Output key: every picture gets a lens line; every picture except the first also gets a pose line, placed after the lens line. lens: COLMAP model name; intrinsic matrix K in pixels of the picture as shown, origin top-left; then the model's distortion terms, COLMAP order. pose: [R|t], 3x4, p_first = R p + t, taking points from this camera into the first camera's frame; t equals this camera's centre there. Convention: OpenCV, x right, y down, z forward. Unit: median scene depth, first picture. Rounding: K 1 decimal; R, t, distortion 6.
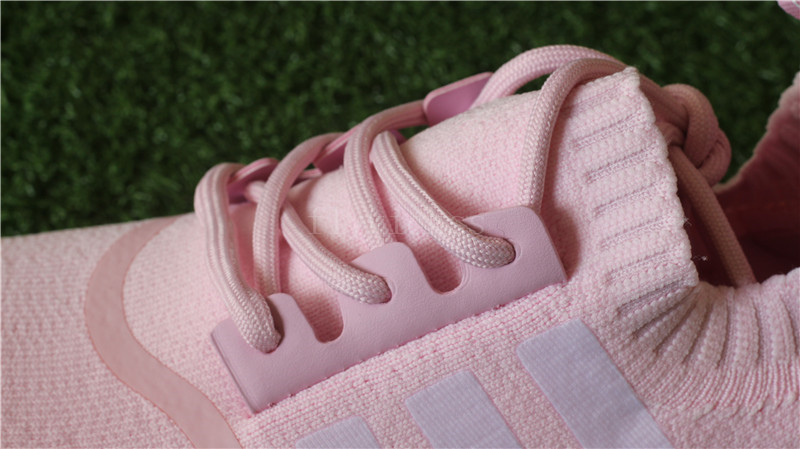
lens RADIAL K [[2013.6, 0, 400.0], [0, 2013.6, 224.5], [0, 0, 1]] dist [-0.127162, 0.172725]
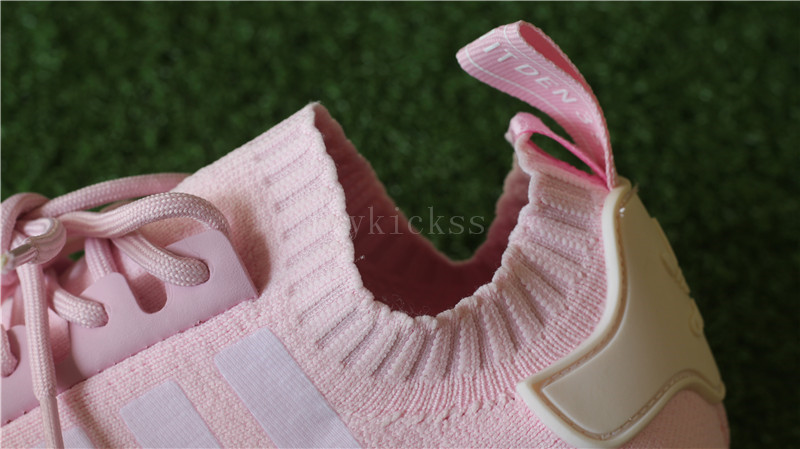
lens RADIAL K [[2013.6, 0, 400.0], [0, 2013.6, 224.5], [0, 0, 1]] dist [-0.127162, 0.172725]
pose [[0.994411, -0.040265, -0.097596, 0.269631], [0.015273, 0.969558, -0.244387, 0.261191], [0.104465, 0.241530, 0.964754, -0.086023]]
